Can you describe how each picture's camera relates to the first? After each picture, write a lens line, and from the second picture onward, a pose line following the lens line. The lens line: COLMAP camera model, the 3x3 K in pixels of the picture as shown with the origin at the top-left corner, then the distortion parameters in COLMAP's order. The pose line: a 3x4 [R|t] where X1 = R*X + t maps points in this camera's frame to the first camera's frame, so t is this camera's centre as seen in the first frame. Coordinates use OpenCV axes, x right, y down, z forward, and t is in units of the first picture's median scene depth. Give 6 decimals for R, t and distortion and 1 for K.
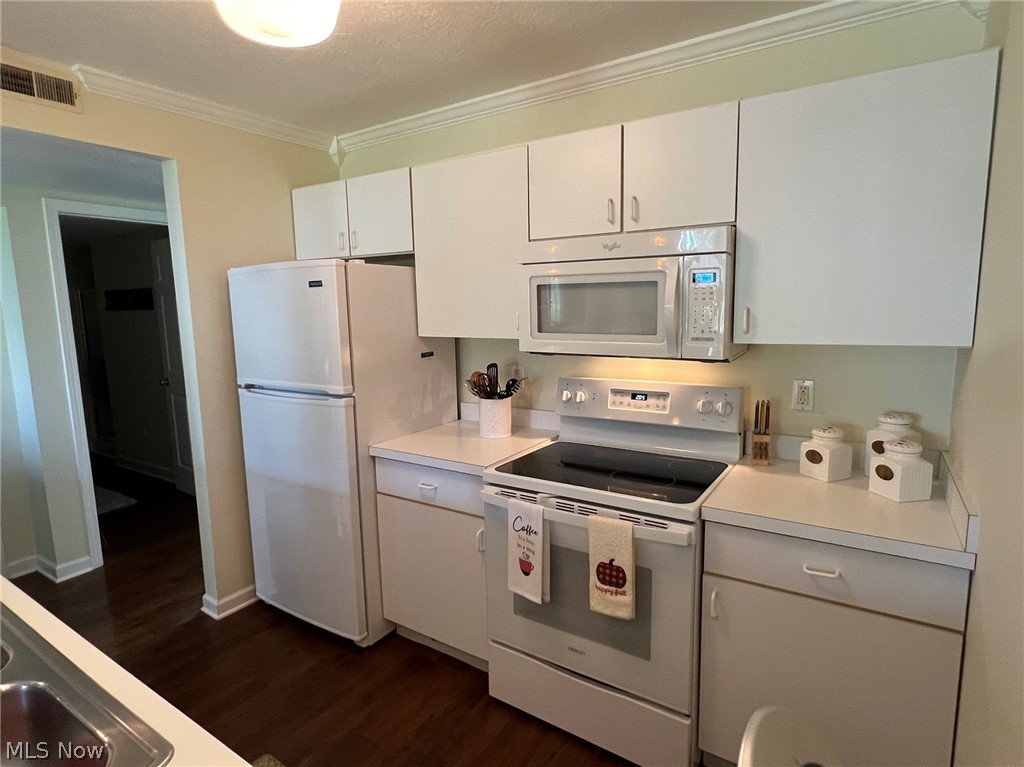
lens RADIAL K [[546.2, 0, 515.0], [0, 546.2, 377.9], [0, 0, 1]] dist [0.003436, -0.000072]
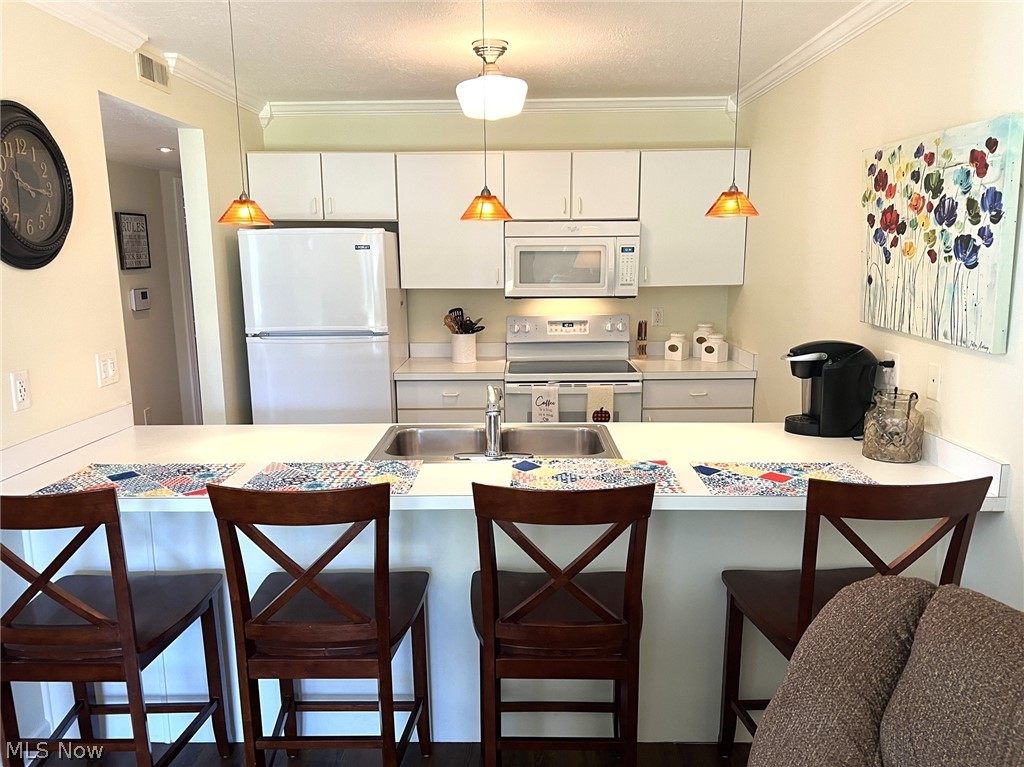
lens RADIAL K [[769.3, 0, 515.2], [0, 769.3, 391.2], [0, 0, 1]] dist [0.050264, -0.004896]
pose [[0.843142, -0.085999, 0.530770, -1.132540], [0.063585, 0.996147, 0.060395, 0.086159], [-0.533919, -0.017173, 0.845361, -0.798317]]
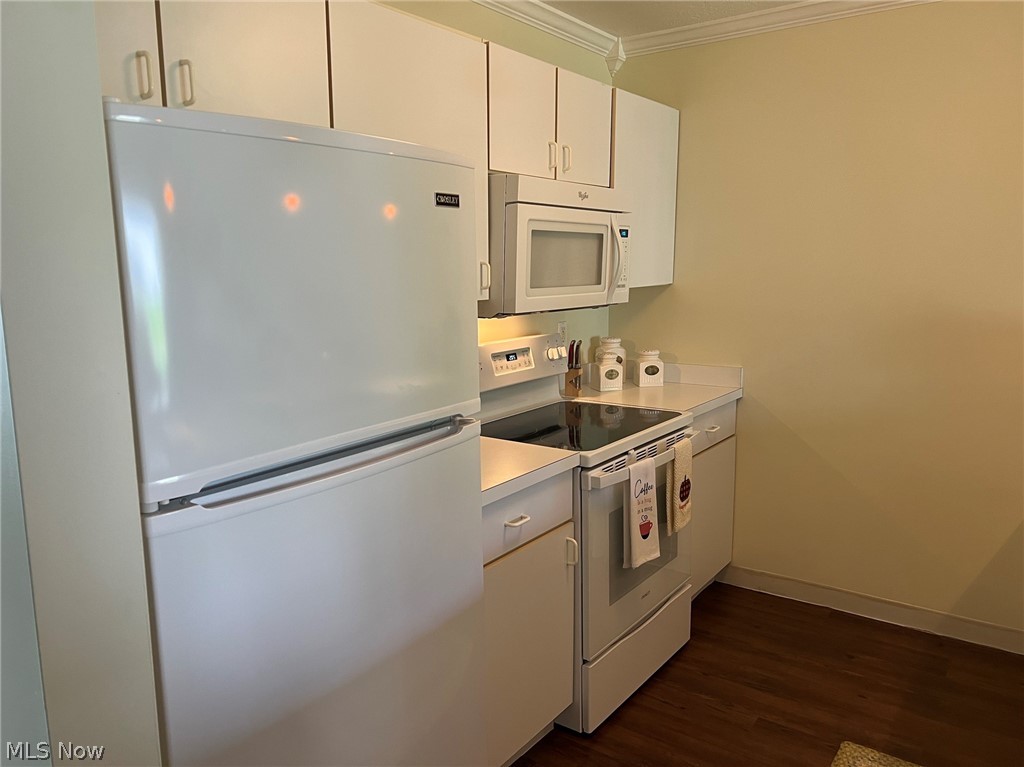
lens RADIAL K [[769.3, 0, 506.5], [0, 769.3, 377.3], [0, 0, 1]] dist [0.050264, -0.004896]
pose [[0.055445, -0.133522, 0.989494, -1.145507], [0.140812, 0.982159, 0.124642, -0.101928], [-0.988483, 0.132421, 0.073258, 0.985849]]
